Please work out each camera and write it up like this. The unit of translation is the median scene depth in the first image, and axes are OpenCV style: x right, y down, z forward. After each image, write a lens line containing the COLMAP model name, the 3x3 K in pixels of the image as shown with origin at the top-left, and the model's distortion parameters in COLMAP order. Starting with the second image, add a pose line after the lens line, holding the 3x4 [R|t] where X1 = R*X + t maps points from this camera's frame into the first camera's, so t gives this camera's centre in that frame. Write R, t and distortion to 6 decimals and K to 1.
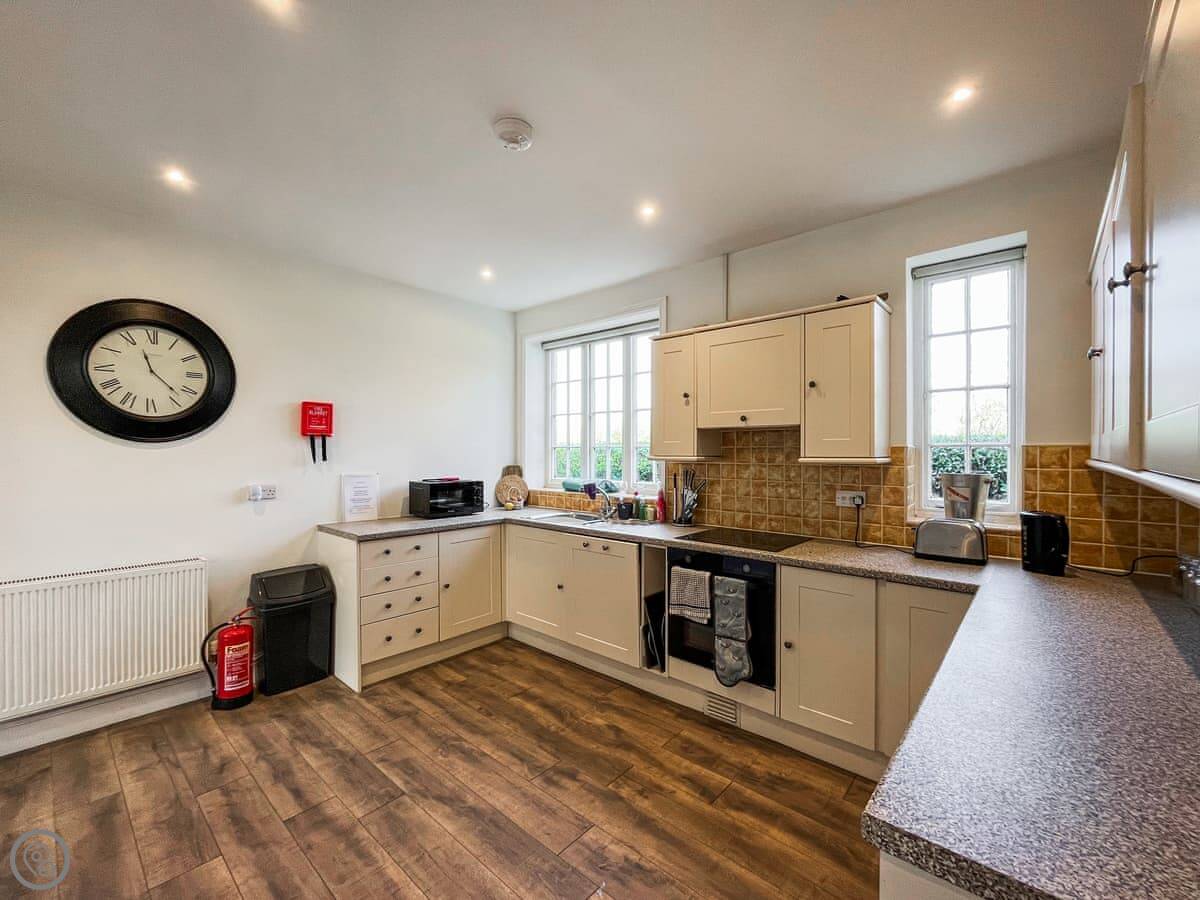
lens RADIAL K [[504.9, 0, 600.0], [0, 504.9, 450.0], [0, 0, 1]] dist [-0.000879, -0.000069]
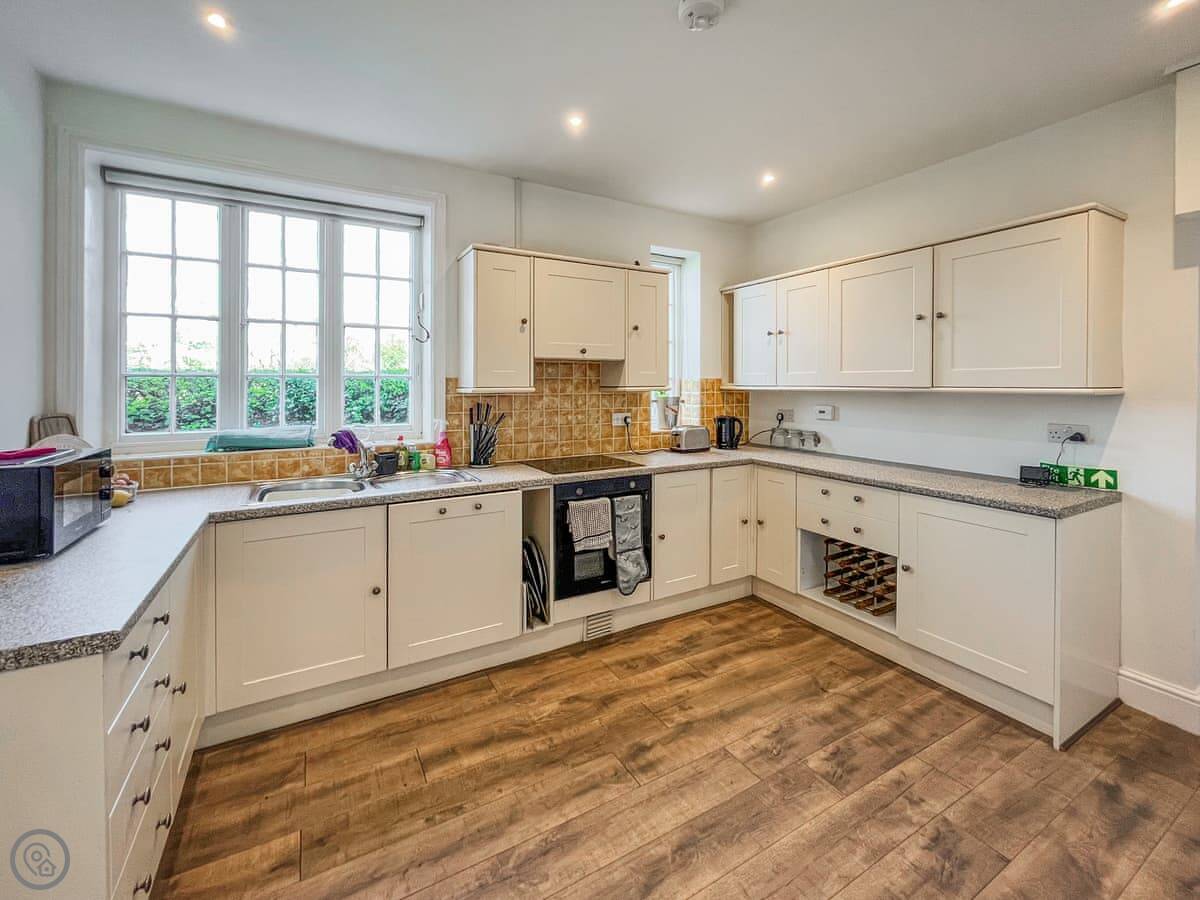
lens RADIAL K [[514.7, 0, 600.8], [0, 514.7, 382.8], [0, 0, 1]] dist [-0.000801, -0.000247]
pose [[0.319231, 0.000786, 0.947677, -0.744968], [0.000500, 0.999999, -0.000998, 0.005583], [-0.947677, 0.000793, 0.319230, 0.625409]]
